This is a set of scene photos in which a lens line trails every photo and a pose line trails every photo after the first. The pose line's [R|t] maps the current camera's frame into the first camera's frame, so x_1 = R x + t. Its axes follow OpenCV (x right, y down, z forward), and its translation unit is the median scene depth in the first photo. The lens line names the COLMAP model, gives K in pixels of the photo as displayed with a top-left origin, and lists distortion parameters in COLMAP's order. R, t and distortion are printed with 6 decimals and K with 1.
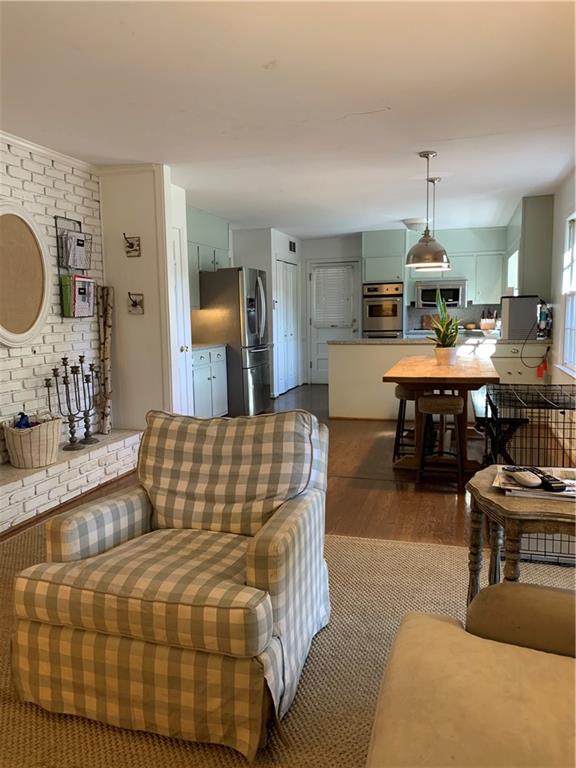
lens RADIAL K [[582.5, 0, 285.0], [0, 582.5, 382.0], [0, 0, 1]] dist [0.021208, -0.028813]
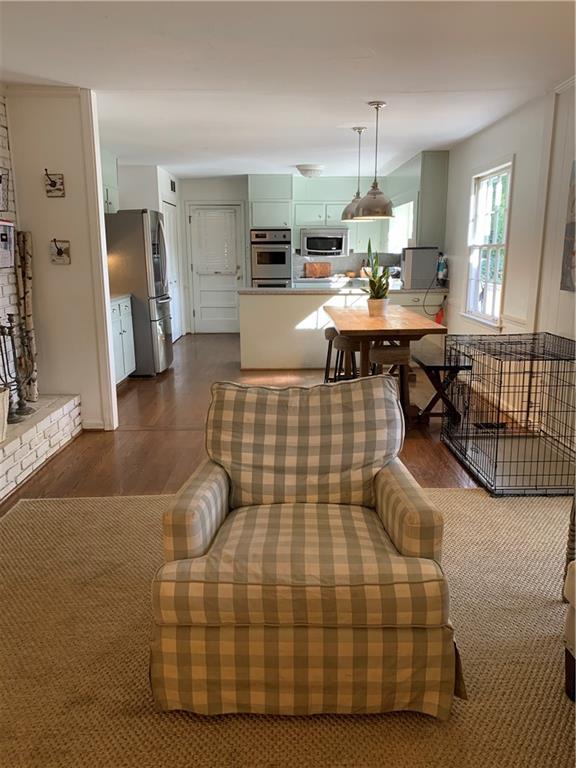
lens RADIAL K [[582.5, 0, 286.1], [0, 582.5, 384.4], [0, 0, 1]] dist [0.021208, -0.028813]
pose [[0.956329, -0.051945, 0.287638, -0.218250], [0.022565, 0.994265, 0.104534, -0.022925], [-0.291419, -0.093478, 0.952017, 0.052488]]
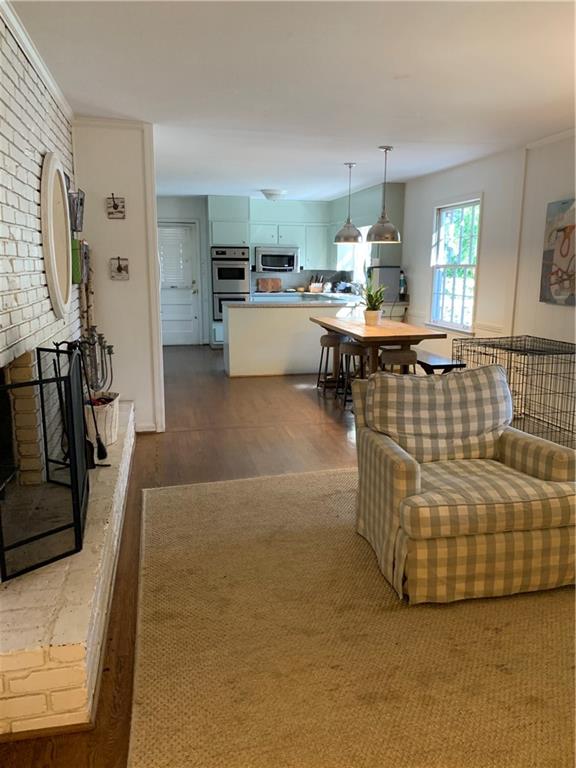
lens RADIAL K [[582.5, 0, 291.8], [0, 582.5, 387.4], [0, 0, 1]] dist [0.021208, -0.028813]
pose [[0.872592, -0.077467, 0.482267, -0.543507], [0.037381, 0.995039, 0.092200, -0.021281], [-0.487017, -0.062425, 0.871159, 0.023073]]
